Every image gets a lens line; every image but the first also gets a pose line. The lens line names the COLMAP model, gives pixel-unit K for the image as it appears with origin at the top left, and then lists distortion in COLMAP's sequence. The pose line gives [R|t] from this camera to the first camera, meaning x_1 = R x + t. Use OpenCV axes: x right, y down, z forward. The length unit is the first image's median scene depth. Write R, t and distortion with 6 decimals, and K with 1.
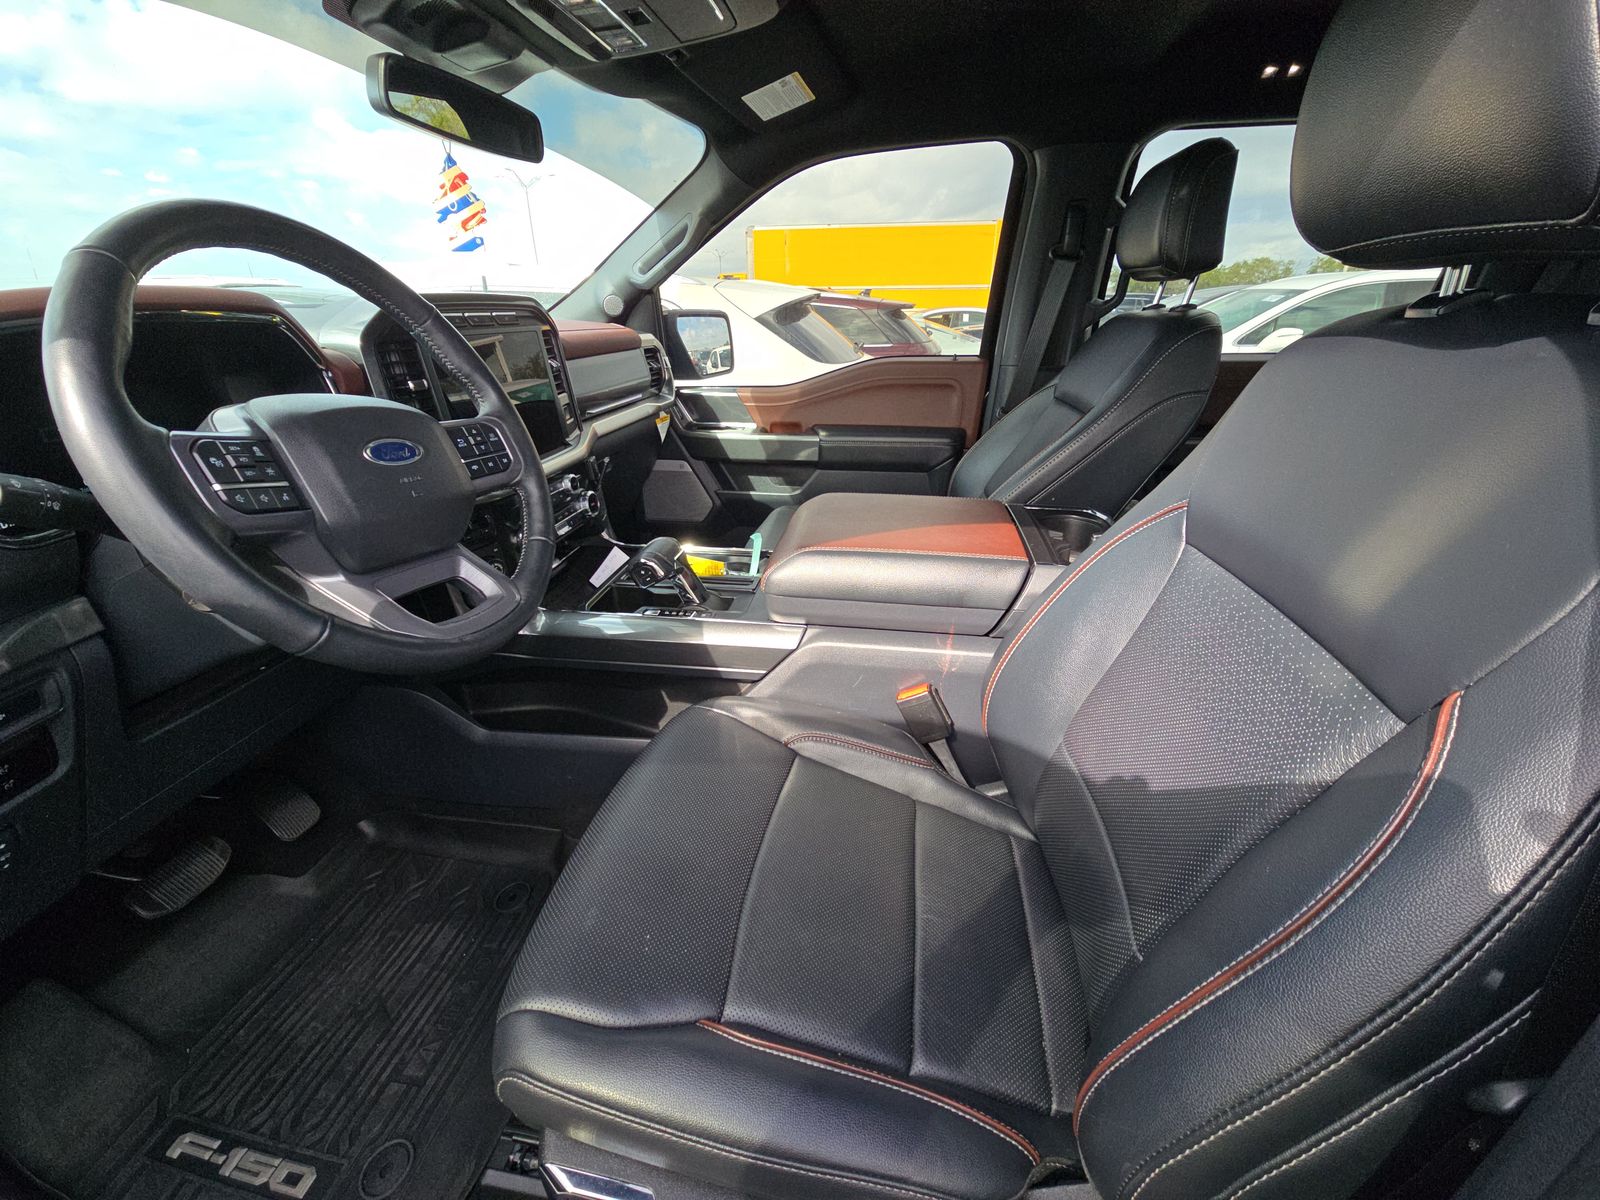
lens RADIAL K [[651.8, 0, 795.3], [0, 651.8, 577.8], [0, 0, 1]] dist [0.022754, -0.022521]
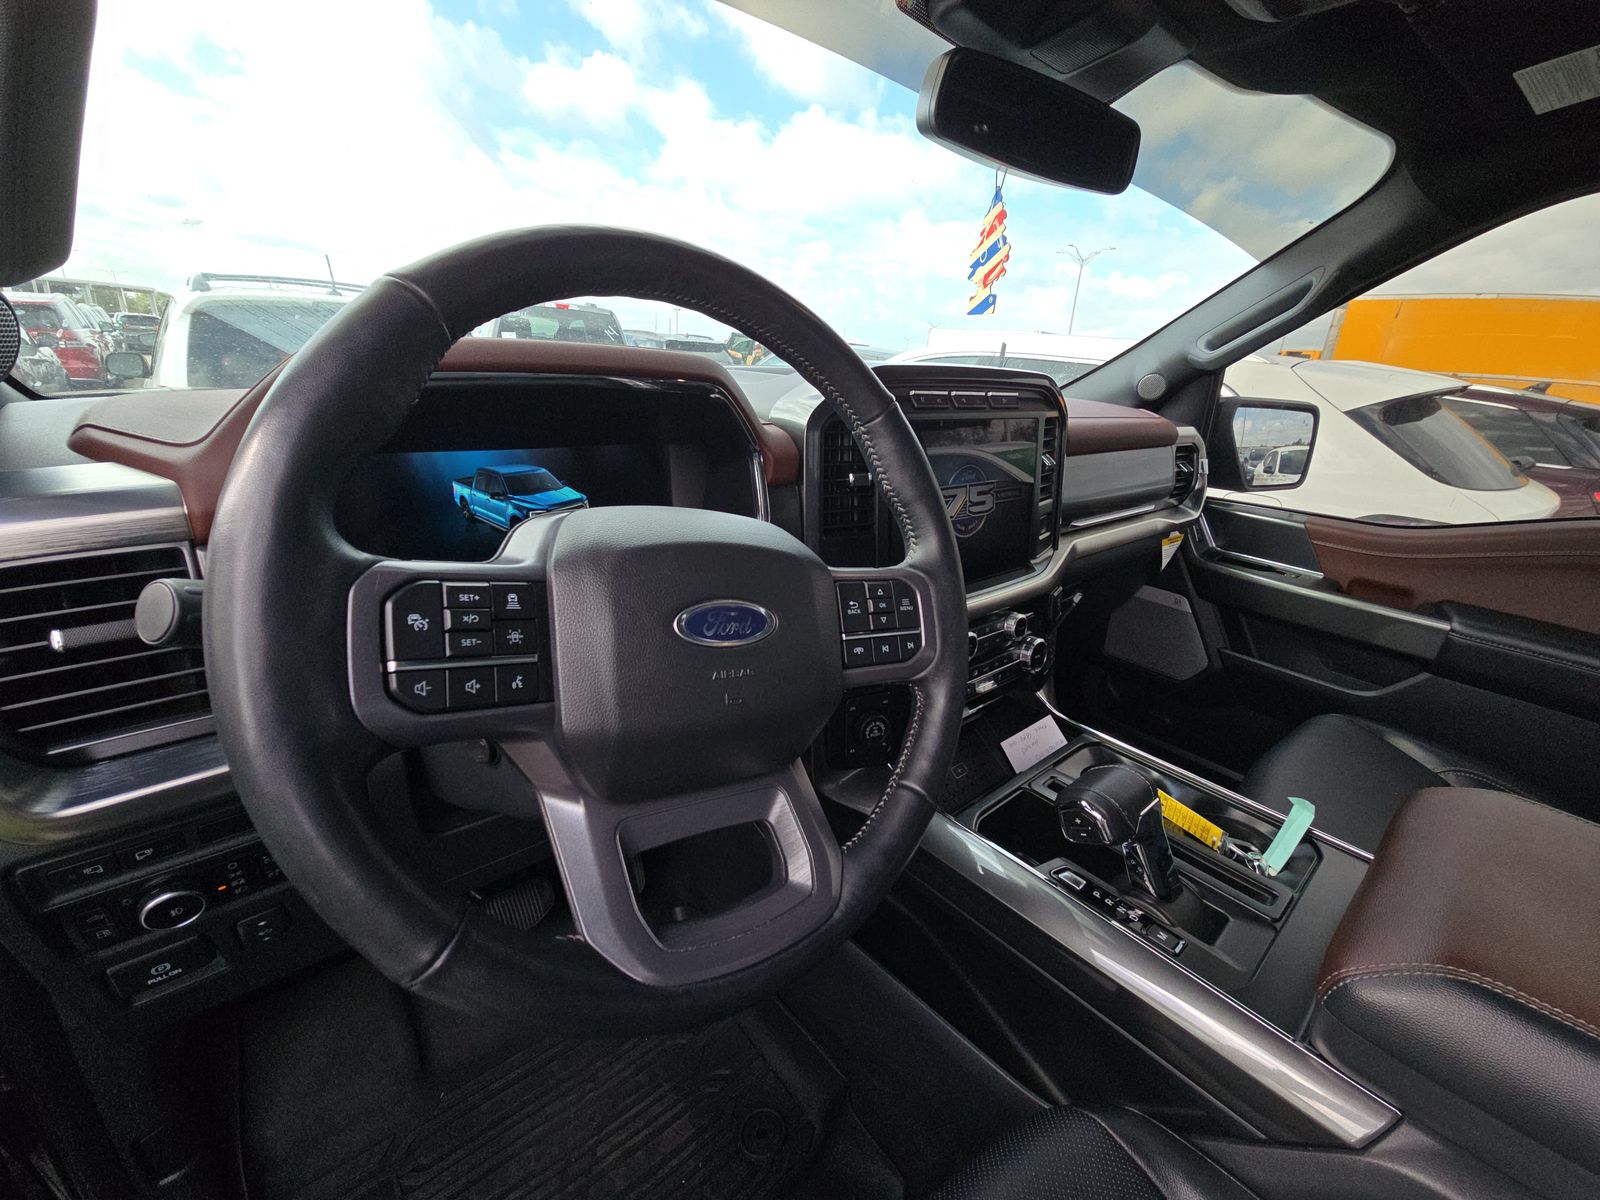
lens RADIAL K [[640.4, 0, 810.3], [0, 640.4, 601.5], [0, 0, 1]] dist [0.024915, -0.016100]
pose [[0.761398, 0.268370, -0.590128, -0.093538], [-0.301502, 0.952444, 0.044133, -0.119746], [0.573907, 0.144322, 0.806103, 0.261139]]
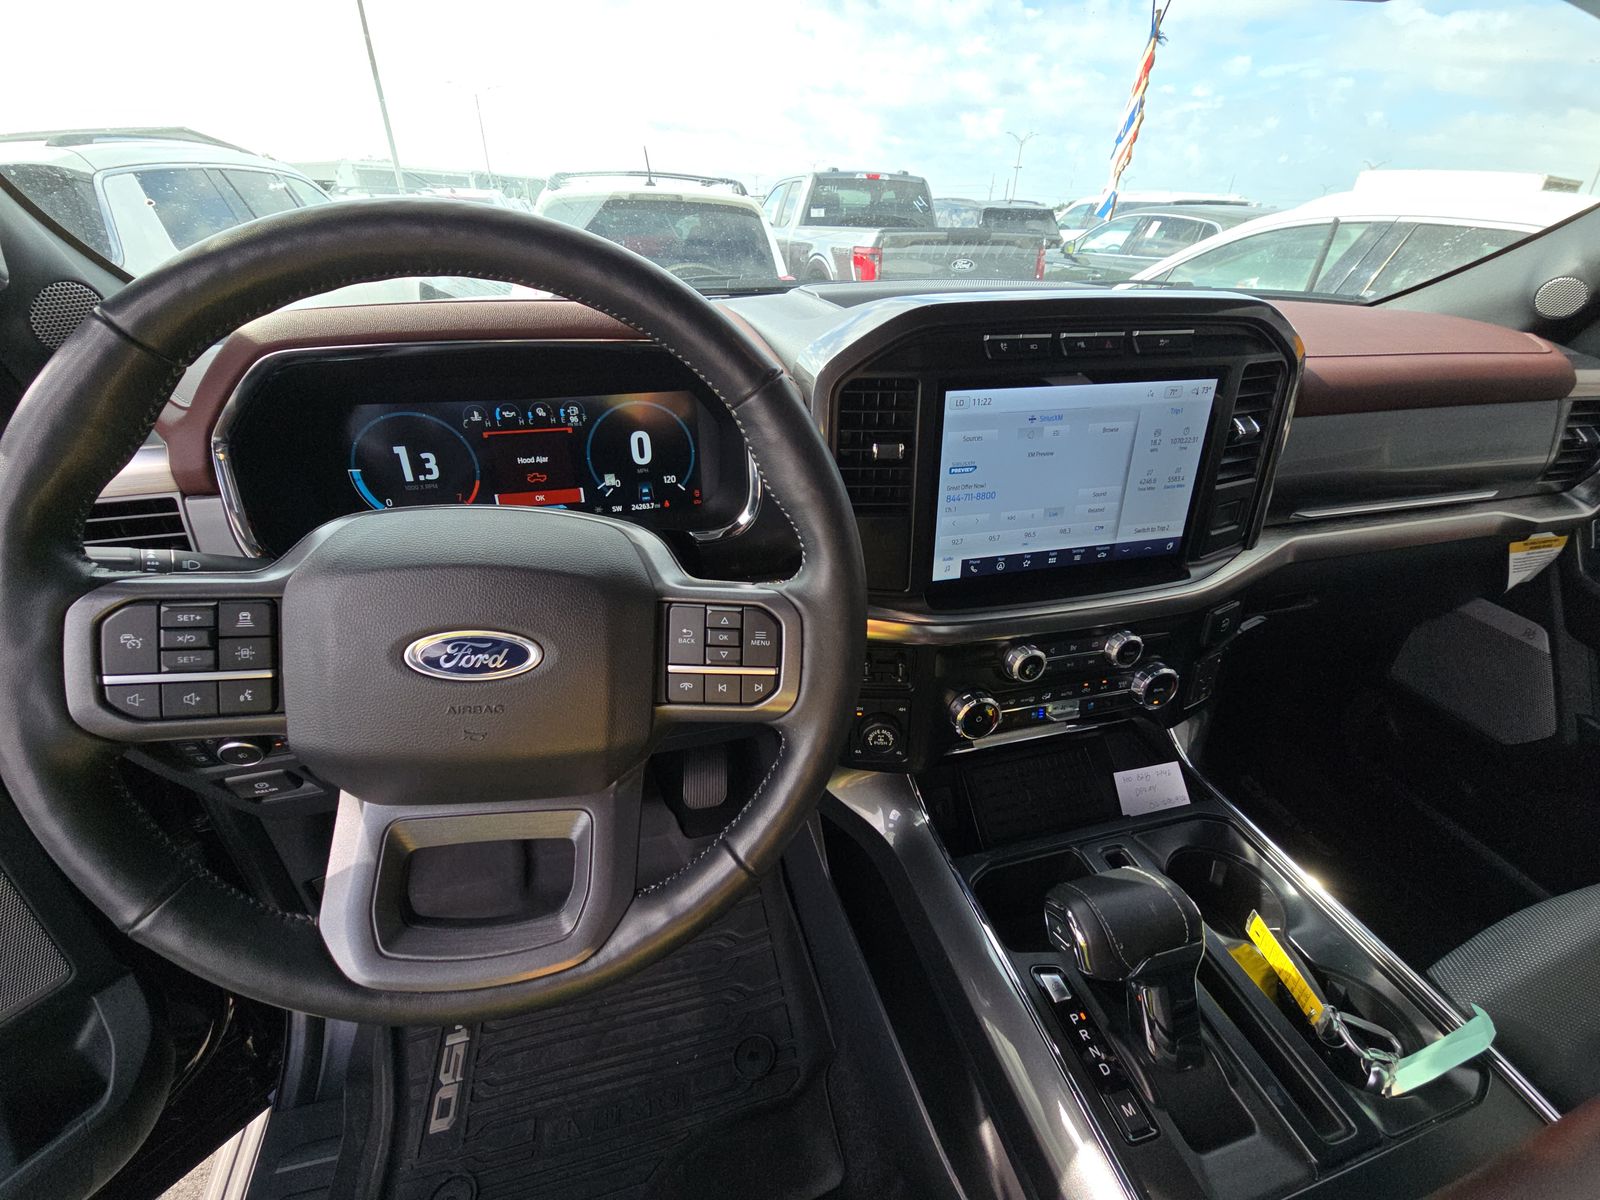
lens RADIAL K [[640.4, 0, 810.3], [0, 640.4, 601.5], [0, 0, 1]] dist [0.024915, -0.016100]
pose [[0.402802, 0.477654, -0.780767, -0.037973], [-0.368935, 0.865393, 0.339091, -0.241951], [0.837638, 0.151466, 0.524805, 0.437595]]
